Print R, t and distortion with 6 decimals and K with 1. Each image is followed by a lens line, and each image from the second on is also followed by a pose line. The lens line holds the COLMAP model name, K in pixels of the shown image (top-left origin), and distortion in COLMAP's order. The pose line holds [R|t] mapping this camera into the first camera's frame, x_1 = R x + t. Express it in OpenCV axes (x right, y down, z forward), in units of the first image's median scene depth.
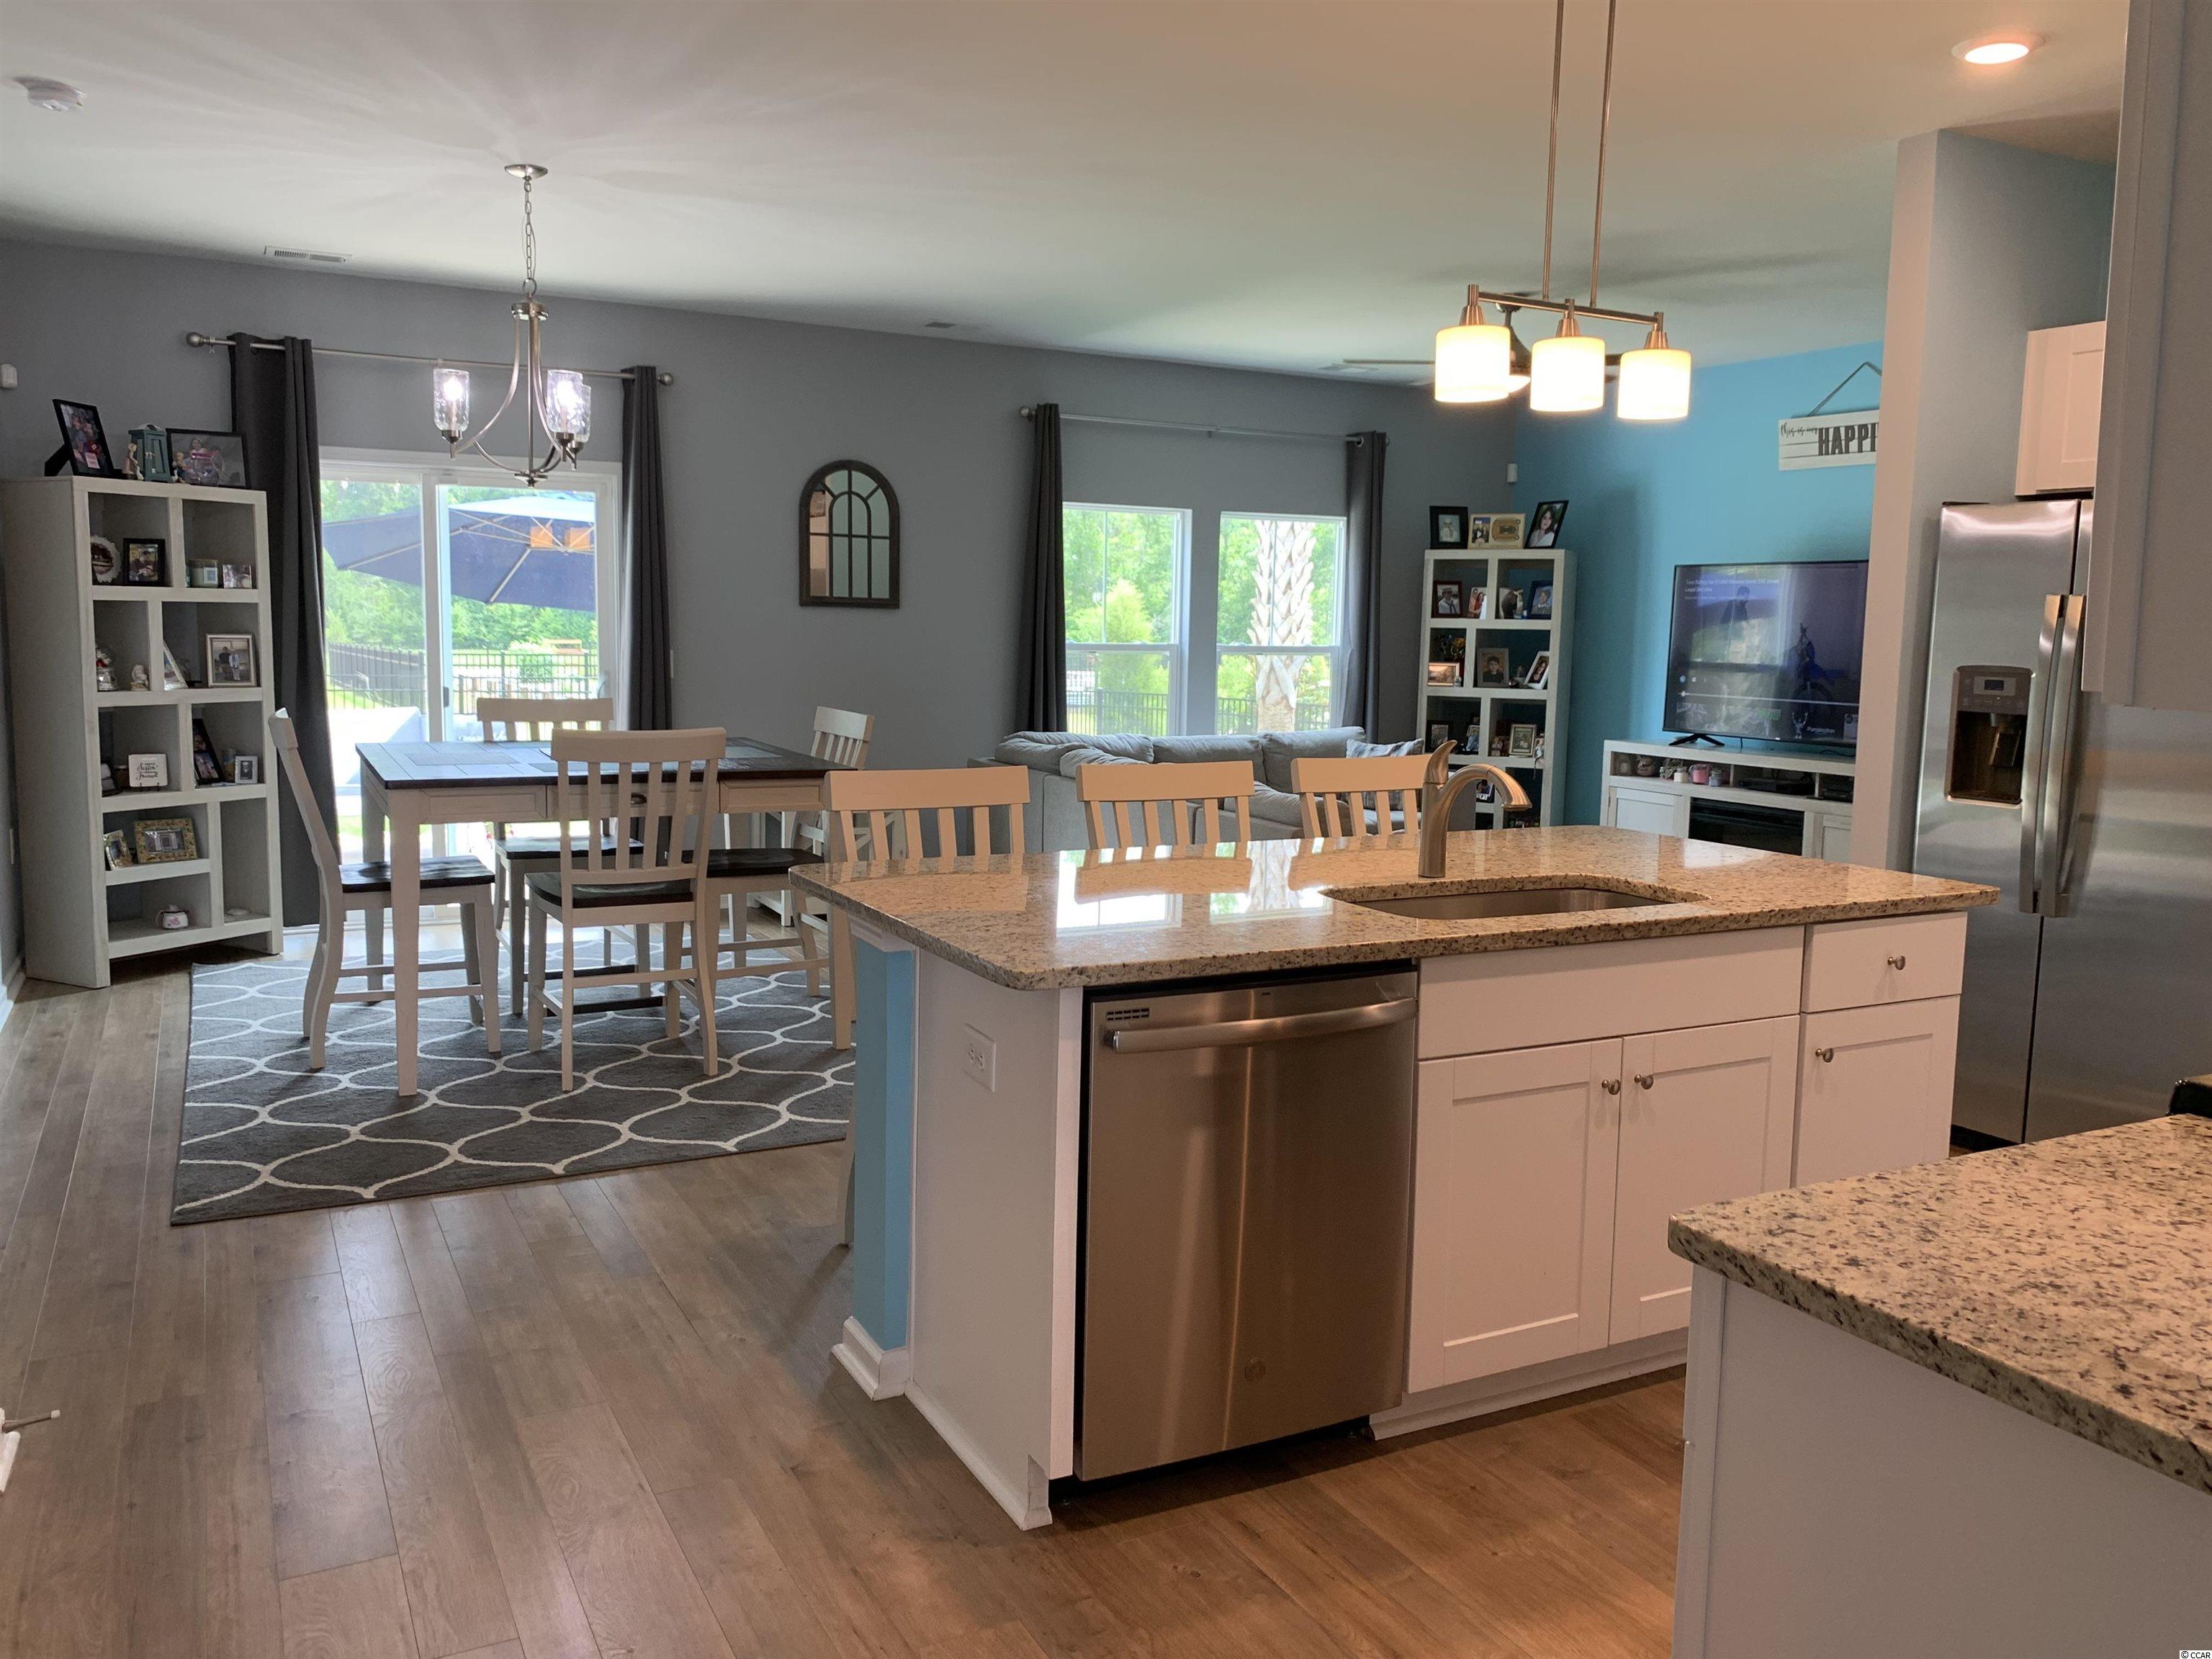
lens RADIAL K [[1675.3, 0, 1106.0], [0, 1675.3, 829.5], [0, 0, 1]] dist [0.075397, -0.100059]
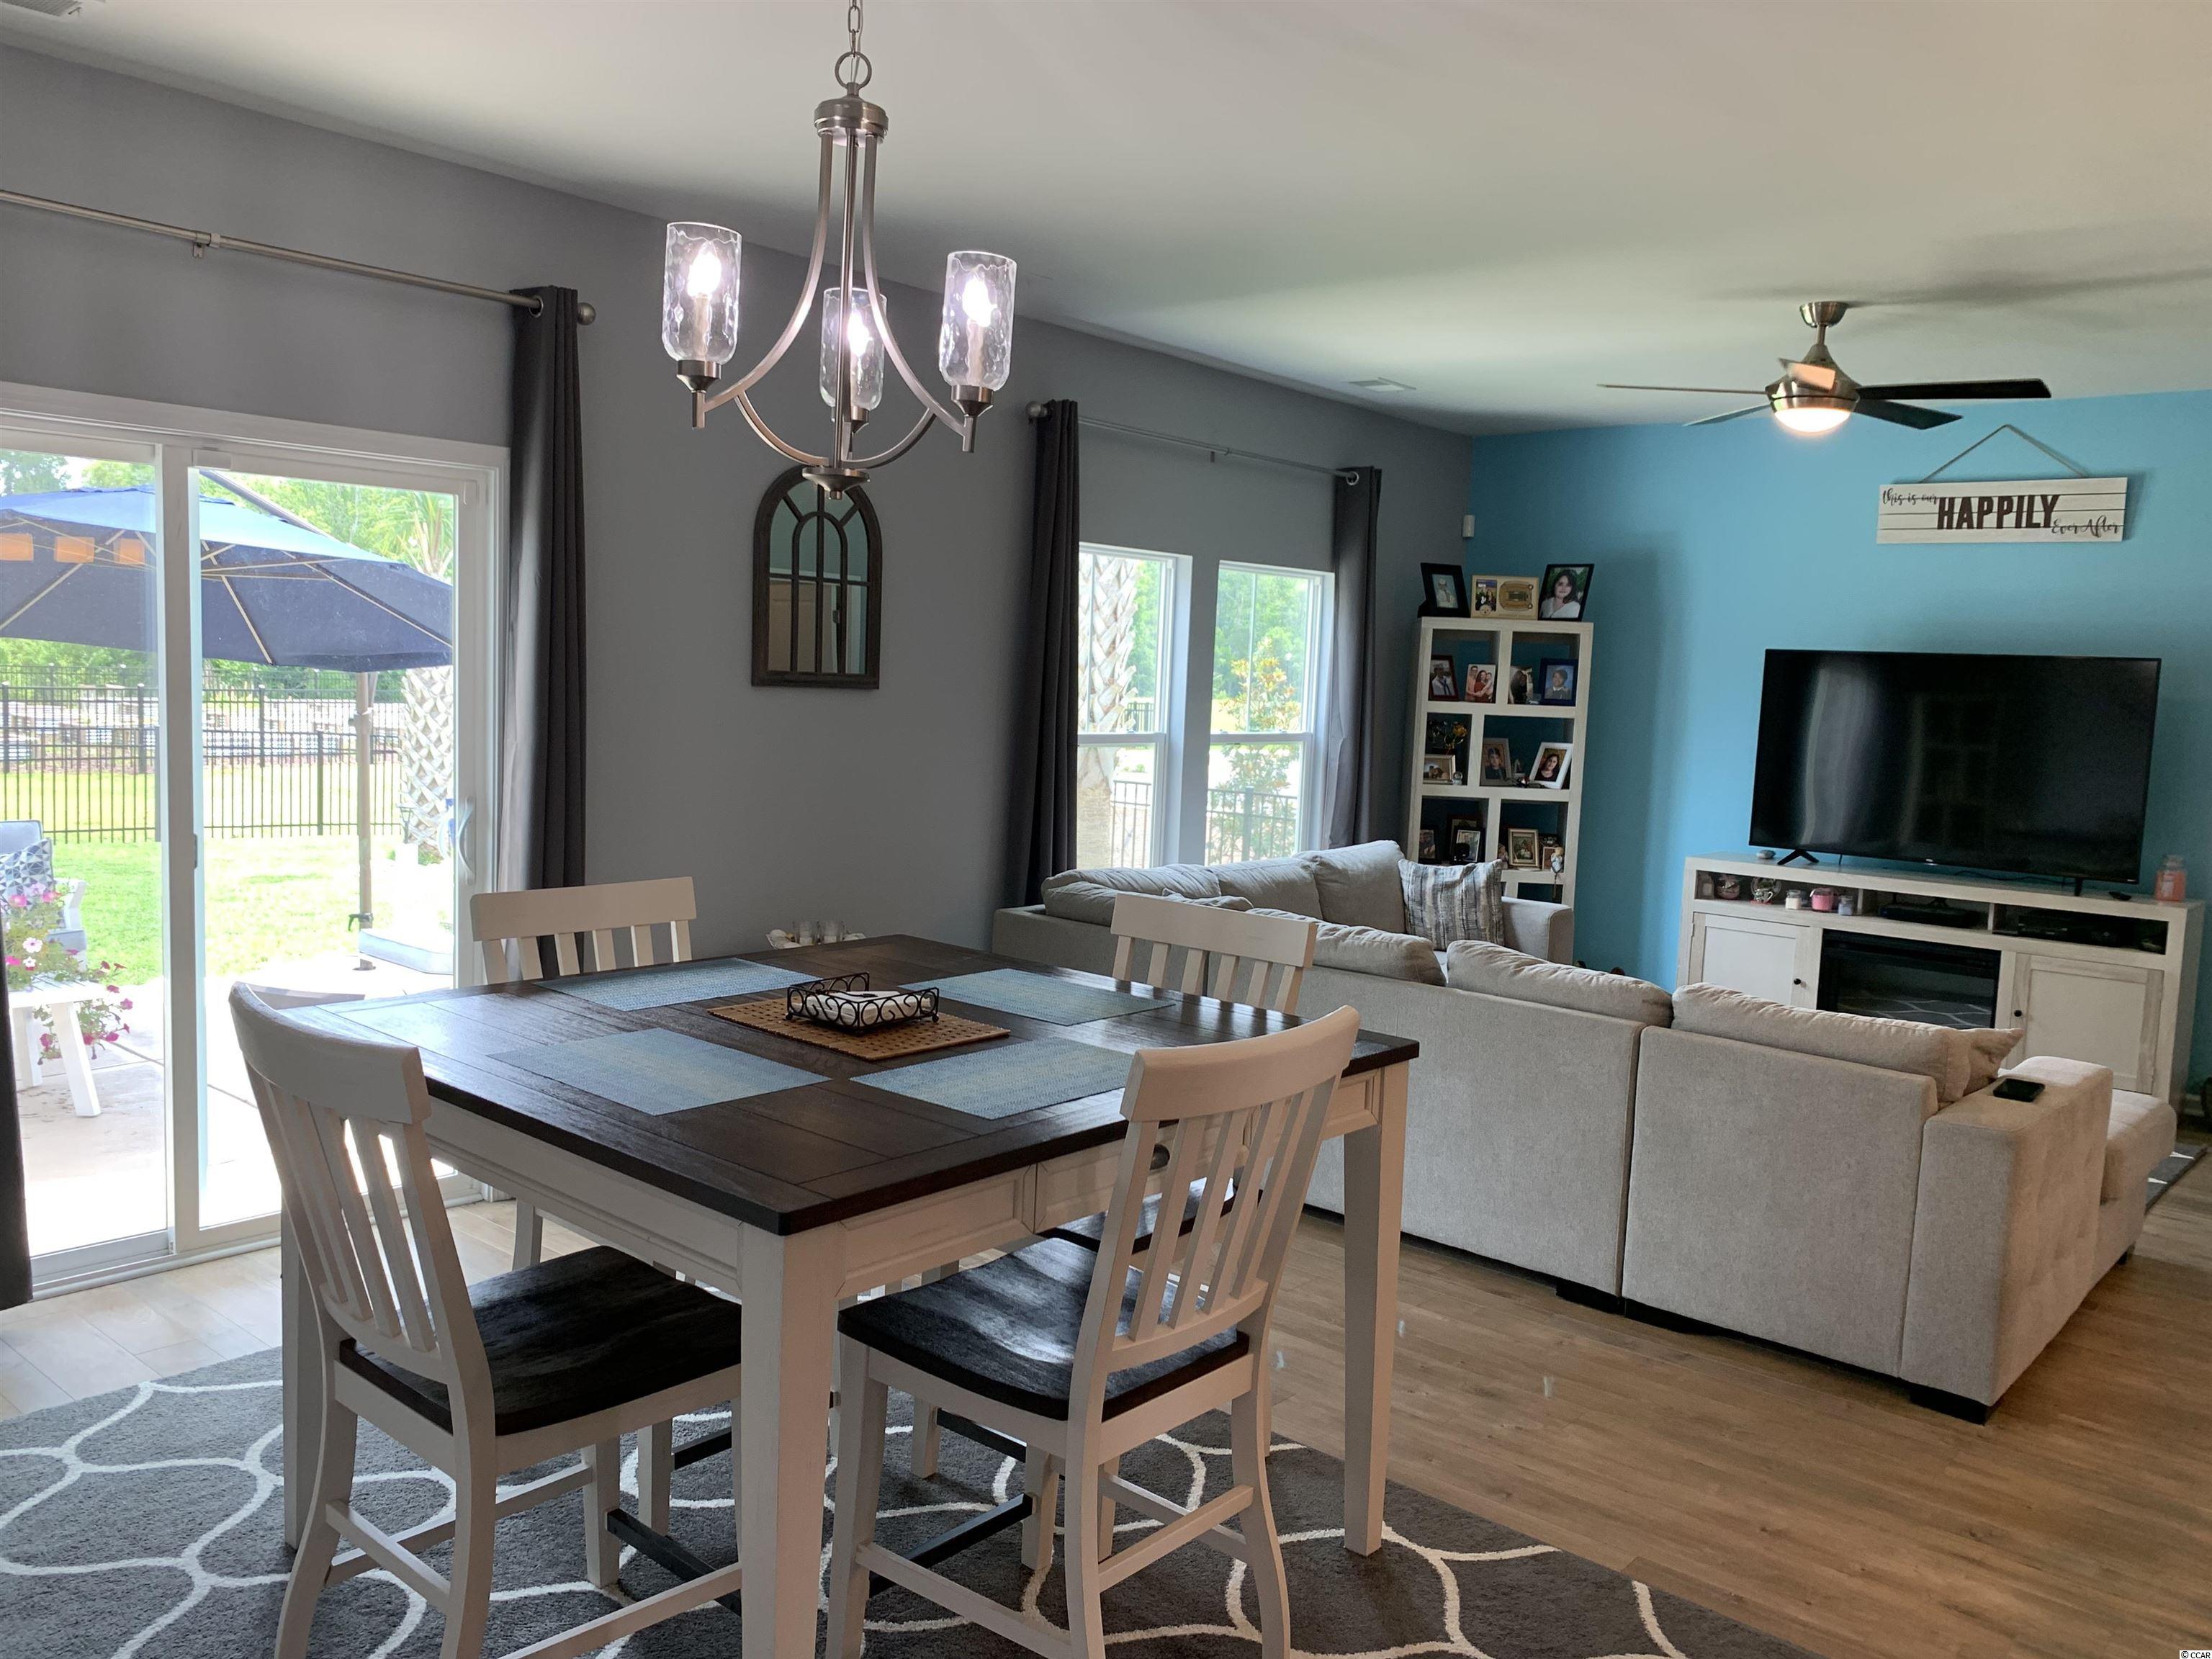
lens RADIAL K [[1675.3, 0, 1106.0], [0, 1675.3, 829.5], [0, 0, 1]] dist [0.075397, -0.100059]
pose [[0.932758, -0.016423, 0.360129, -0.247974], [0.022208, 0.999682, -0.011933, -0.057788], [-0.359819, 0.019128, 0.932826, 0.302578]]
